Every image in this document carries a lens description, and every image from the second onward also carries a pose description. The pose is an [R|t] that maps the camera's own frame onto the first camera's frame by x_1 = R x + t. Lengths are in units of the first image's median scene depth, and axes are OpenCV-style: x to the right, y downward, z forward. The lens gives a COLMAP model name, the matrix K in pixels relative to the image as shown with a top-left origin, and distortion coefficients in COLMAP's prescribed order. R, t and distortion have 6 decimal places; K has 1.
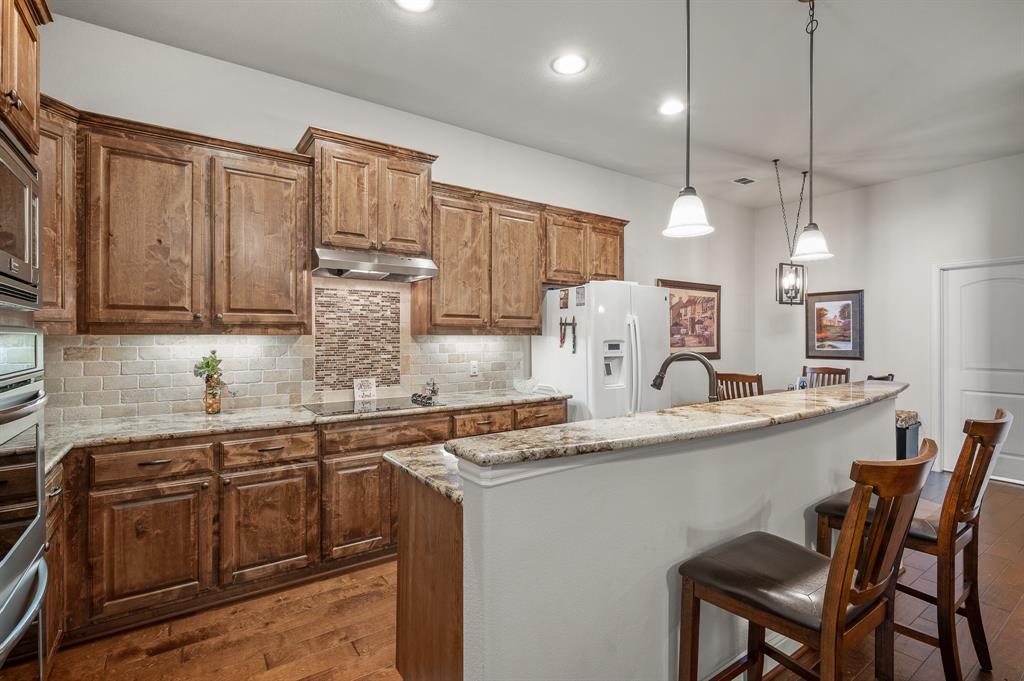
lens RADIAL K [[487.8, 0, 514.2], [0, 487.8, 338.6], [0, 0, 1]] dist [0.002795, 0.001244]
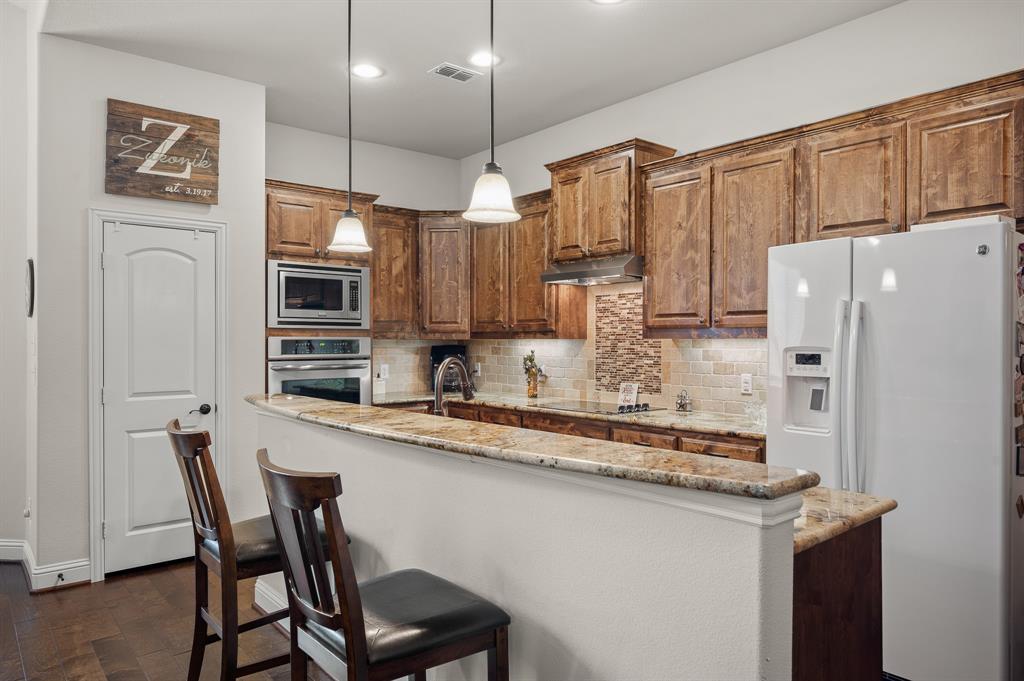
lens RADIAL K [[663.9, 0, 513.0], [0, 663.9, 341.6], [0, 0, 1]] dist [0.001590, -0.001449]
pose [[0.088363, 0.003909, -0.996081, 0.983657], [-0.000610, 0.999992, 0.003870, -0.006571], [0.996088, 0.000266, 0.088365, 0.637282]]
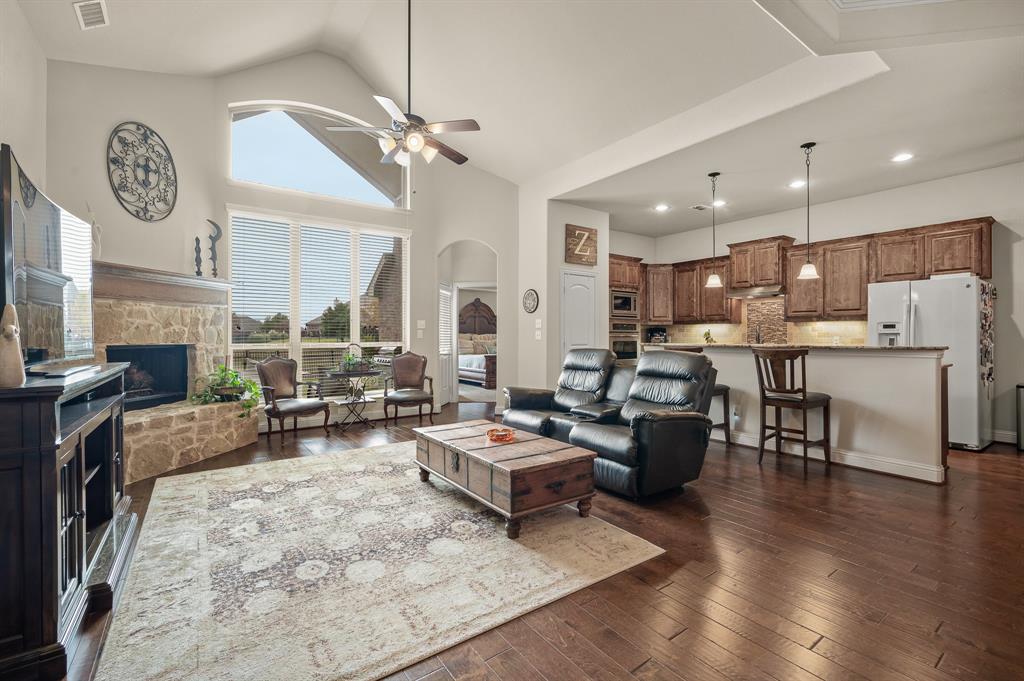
lens RADIAL K [[440.5, 0, 517.5], [0, 440.5, 333.5], [0, 0, 1]] dist [0.000348, 0.000580]
pose [[0.019530, -0.002620, -0.999806, 1.600105], [-0.001417, 0.999995, -0.002649, 0.045413], [0.999808, 0.001468, 0.019527, -0.150250]]
